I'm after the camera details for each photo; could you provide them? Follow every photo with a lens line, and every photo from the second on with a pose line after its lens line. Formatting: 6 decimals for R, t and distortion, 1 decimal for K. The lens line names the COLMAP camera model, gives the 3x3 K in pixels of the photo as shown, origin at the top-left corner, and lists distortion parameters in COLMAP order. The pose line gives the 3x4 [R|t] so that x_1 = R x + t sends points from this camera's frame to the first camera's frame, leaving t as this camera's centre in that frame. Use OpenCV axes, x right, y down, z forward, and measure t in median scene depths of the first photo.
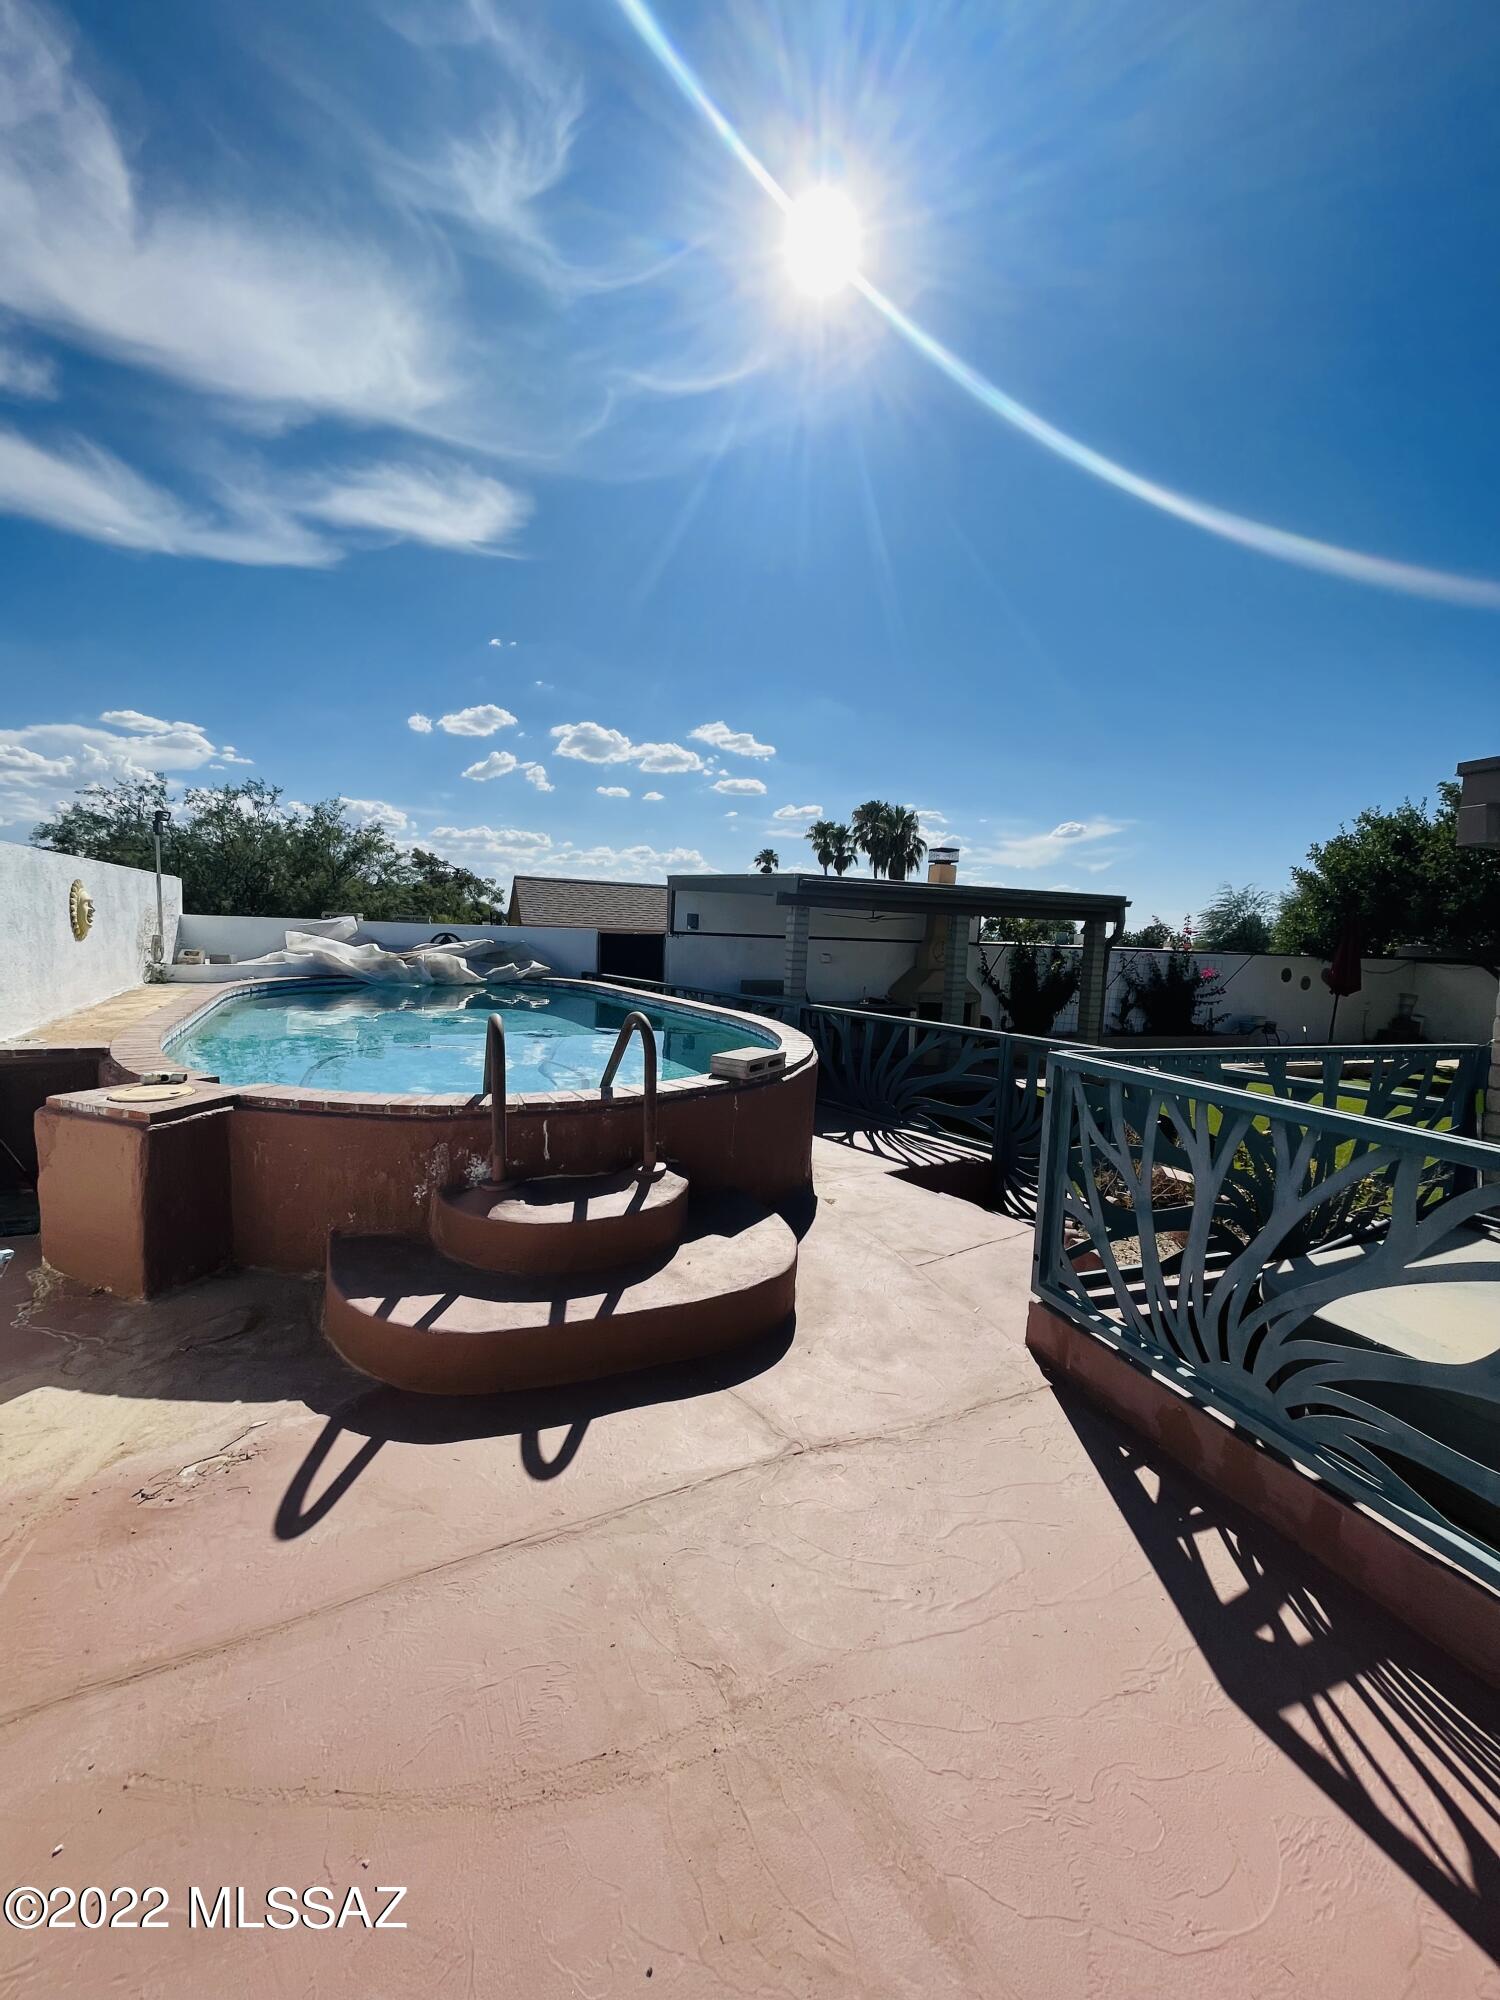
lens RADIAL K [[810.2, 0, 750.0], [0, 810.2, 1015.4], [0, 0, 1]] dist [0.000028, 0.000120]
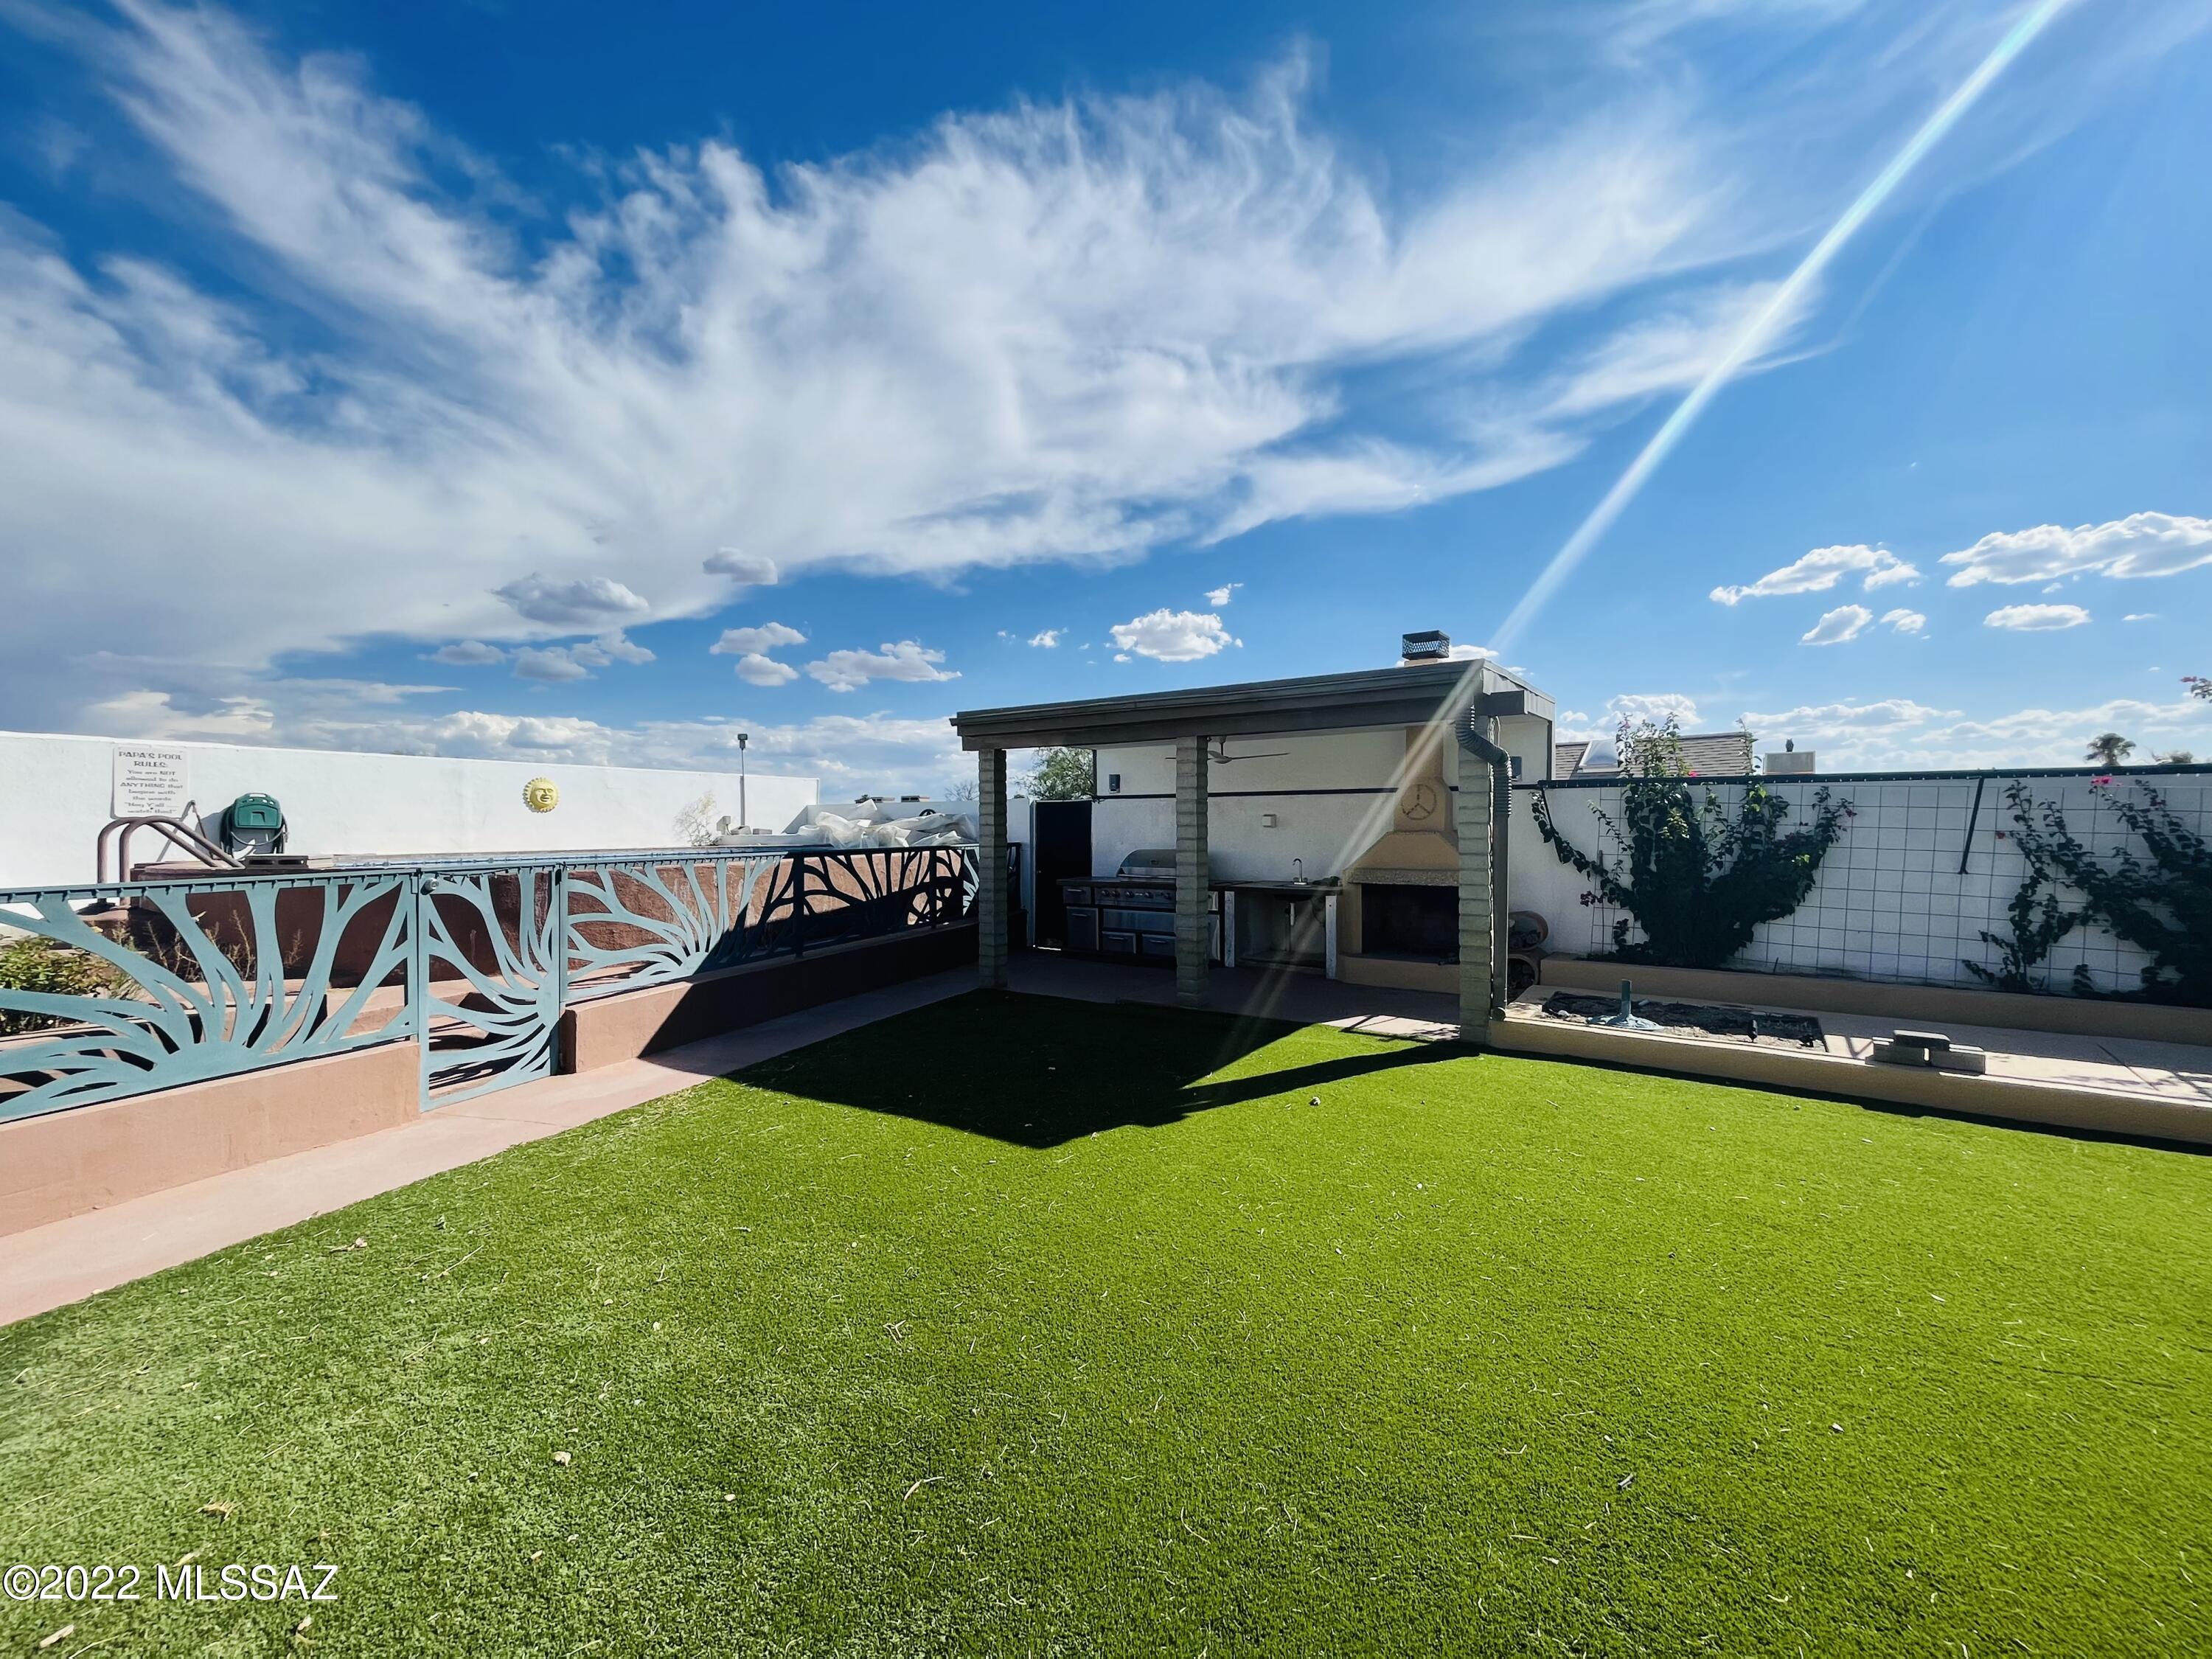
lens RADIAL K [[896.0, 0, 1110.3], [0, 896.0, 833.8], [0, 0, 1]] dist [0.000028, 0.000120]
pose [[0.557771, -0.032274, -0.829367, 0.119189], [-0.065672, 0.994395, -0.082862, 0.002854], [0.827392, 0.100684, 0.552526, 0.079135]]
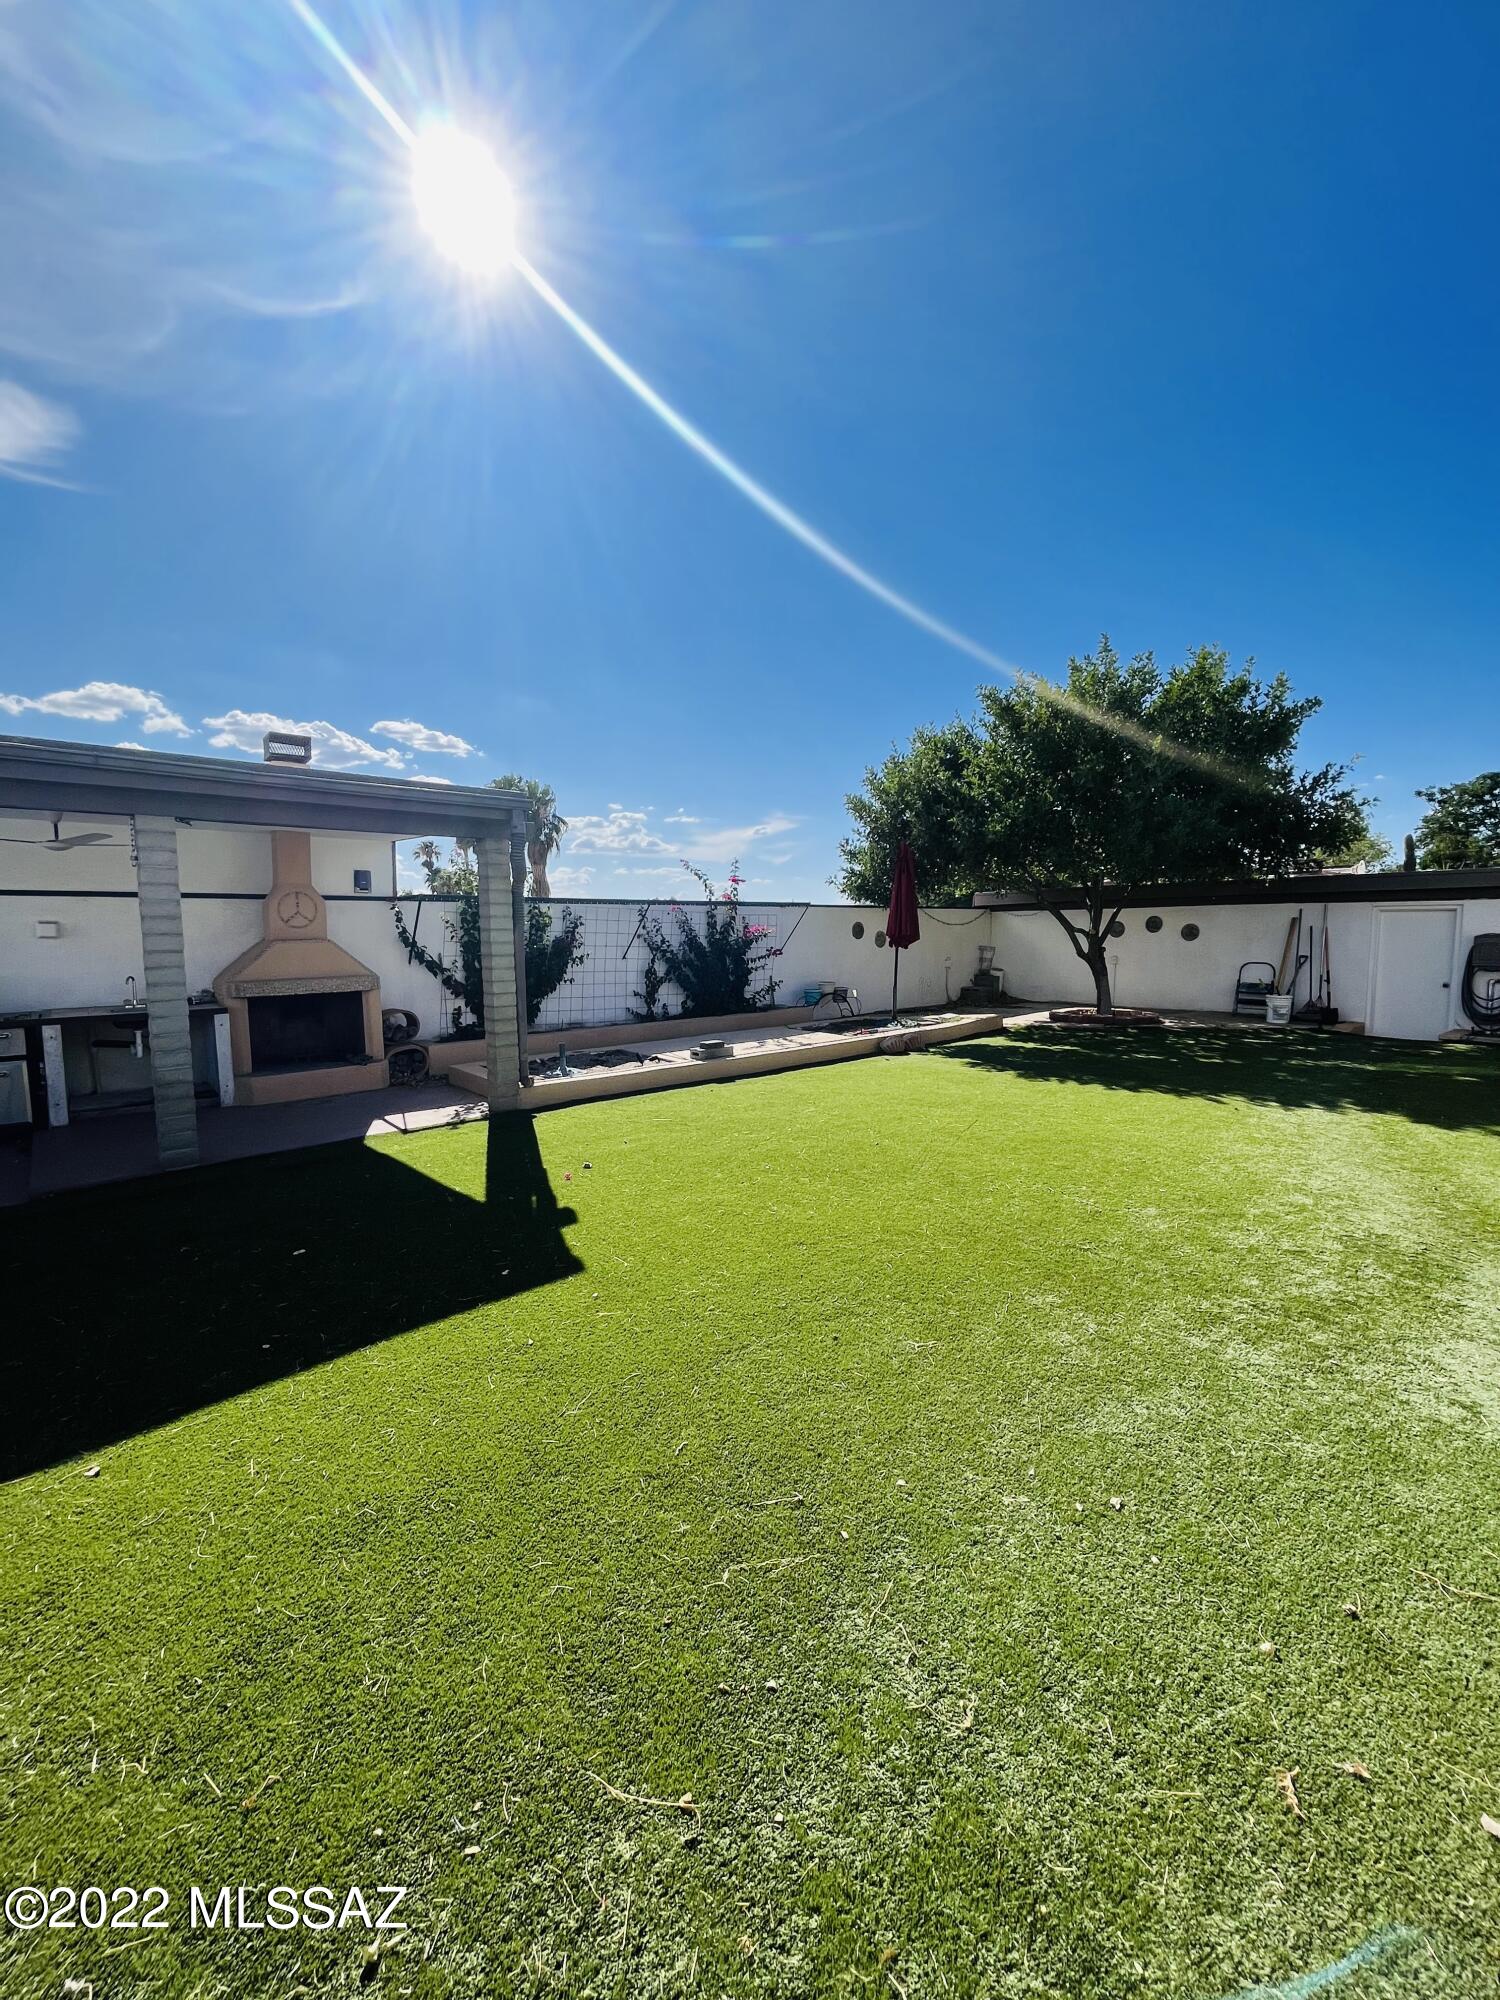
lens RADIAL K [[810.2, 0, 752.4], [0, 810.2, 1001.0], [0, 0, 1]] dist [0.000028, 0.000120]
pose [[0.935364, -0.079981, 0.344524, 0.060983], [0.085181, 0.996366, 0.000044, 0.003045], [-0.343275, 0.029306, 0.938778, 0.058400]]
